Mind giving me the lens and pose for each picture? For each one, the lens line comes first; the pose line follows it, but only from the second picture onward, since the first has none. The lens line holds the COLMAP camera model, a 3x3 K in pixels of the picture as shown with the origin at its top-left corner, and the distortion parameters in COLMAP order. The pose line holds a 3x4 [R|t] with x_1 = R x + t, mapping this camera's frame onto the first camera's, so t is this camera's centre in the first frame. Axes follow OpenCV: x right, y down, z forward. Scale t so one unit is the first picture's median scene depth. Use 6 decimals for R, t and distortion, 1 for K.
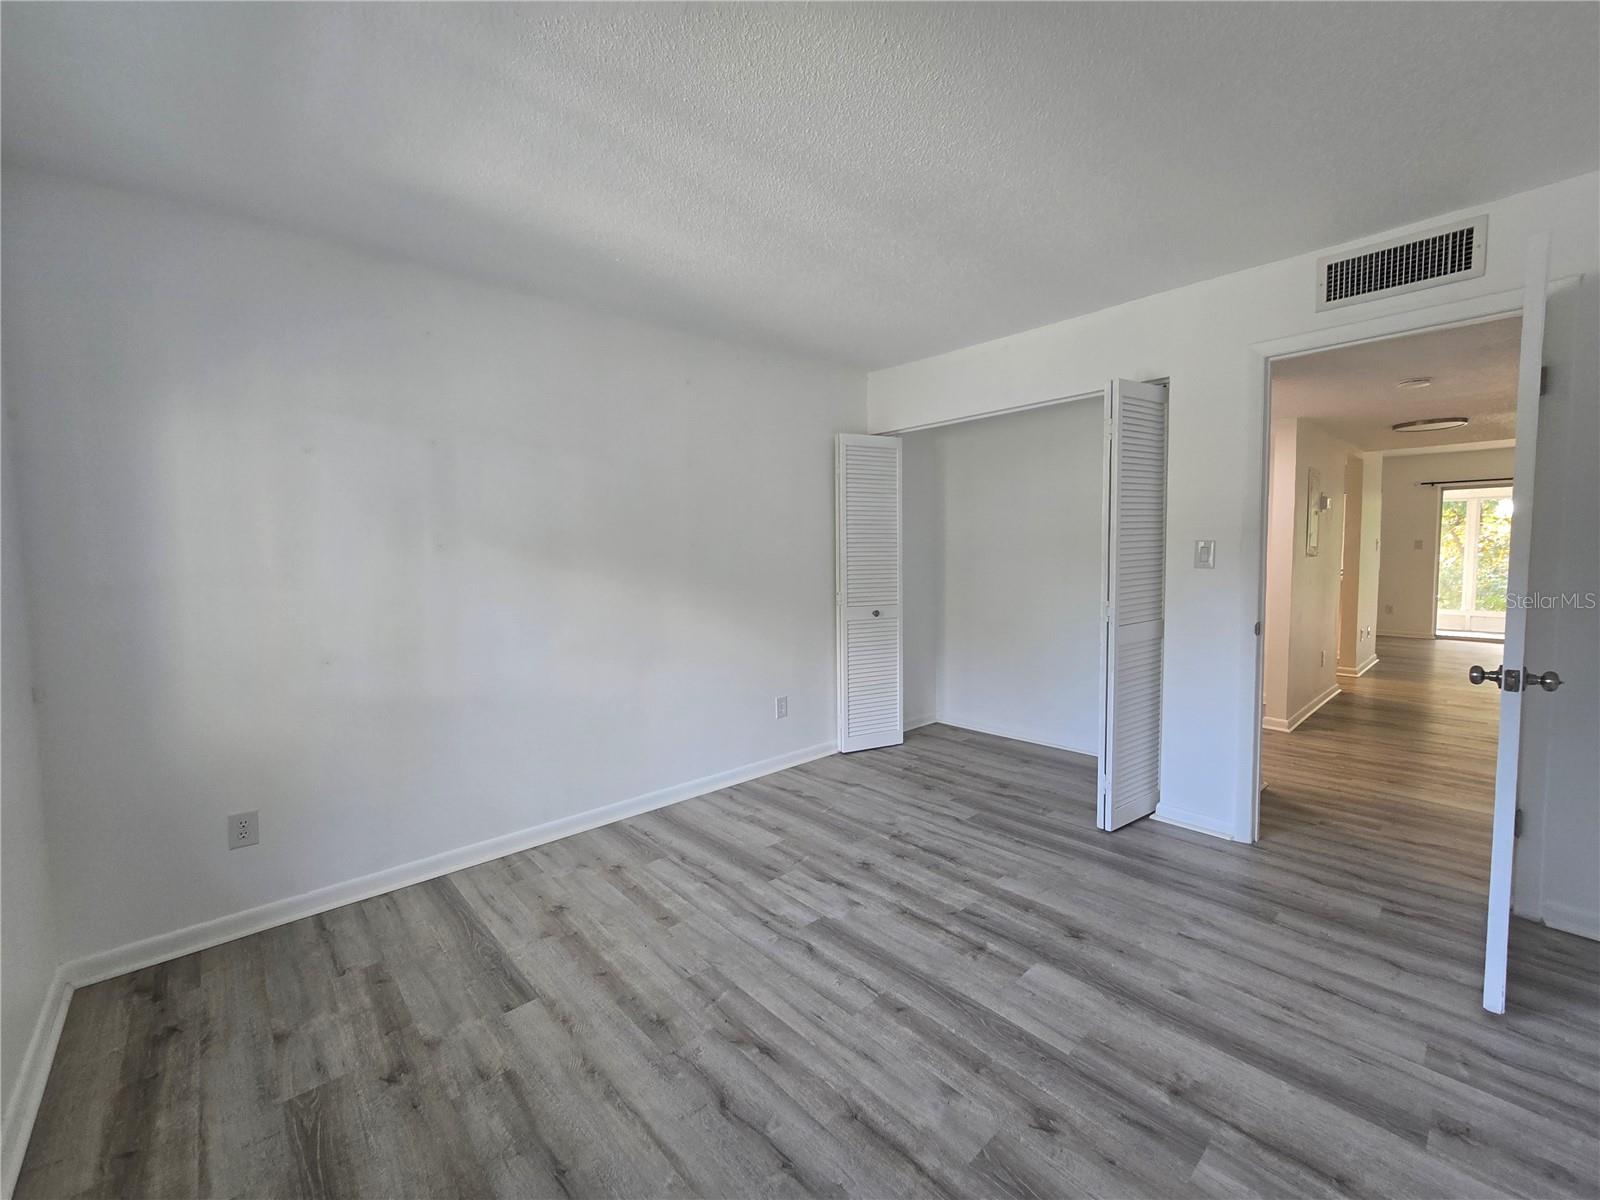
lens RADIAL K [[661.7, 0, 802.3], [0, 661.7, 594.5], [0, 0, 1]] dist [-0.002226, -0.000163]
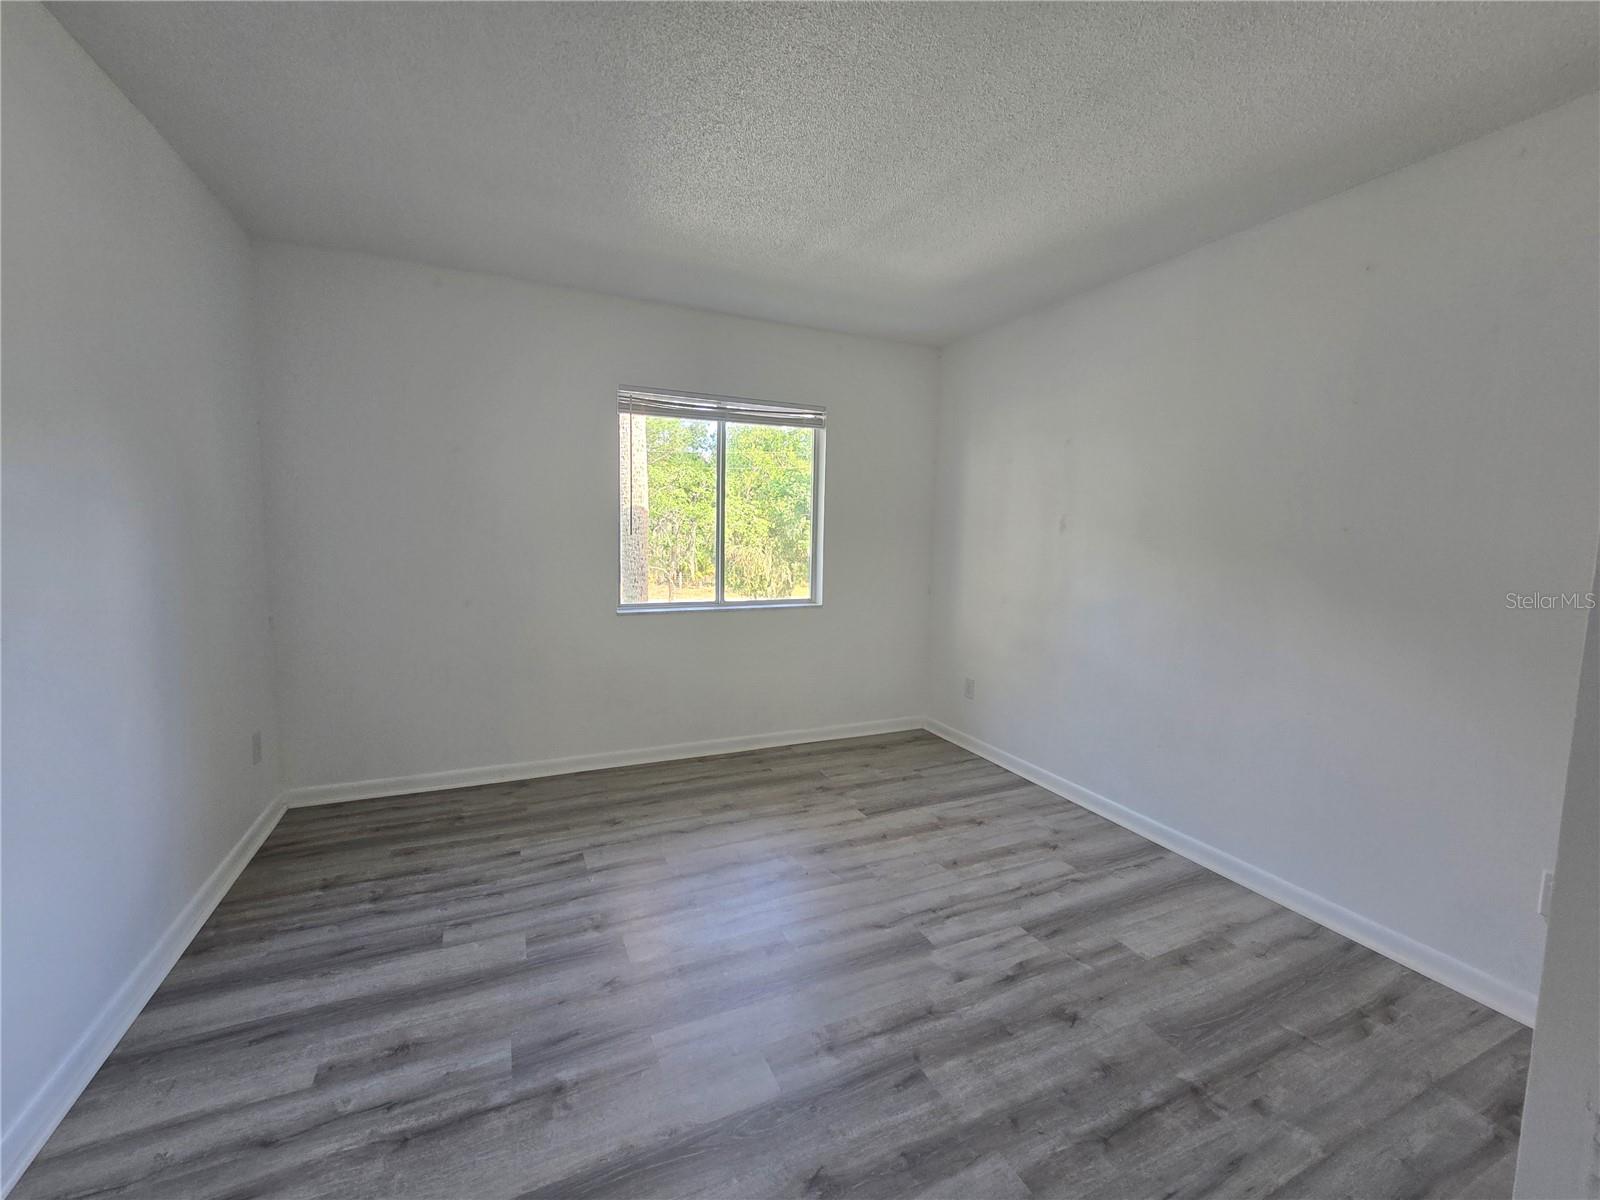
lens RADIAL K [[661.7, 0, 802.3], [0, 661.7, 594.5], [0, 0, 1]] dist [-0.002226, -0.000163]
pose [[-0.299890, 0.109392, -0.947681, 0.820477], [-0.085704, 0.986297, 0.140970, -0.082064], [0.950116, 0.123495, -0.286405, 0.965965]]
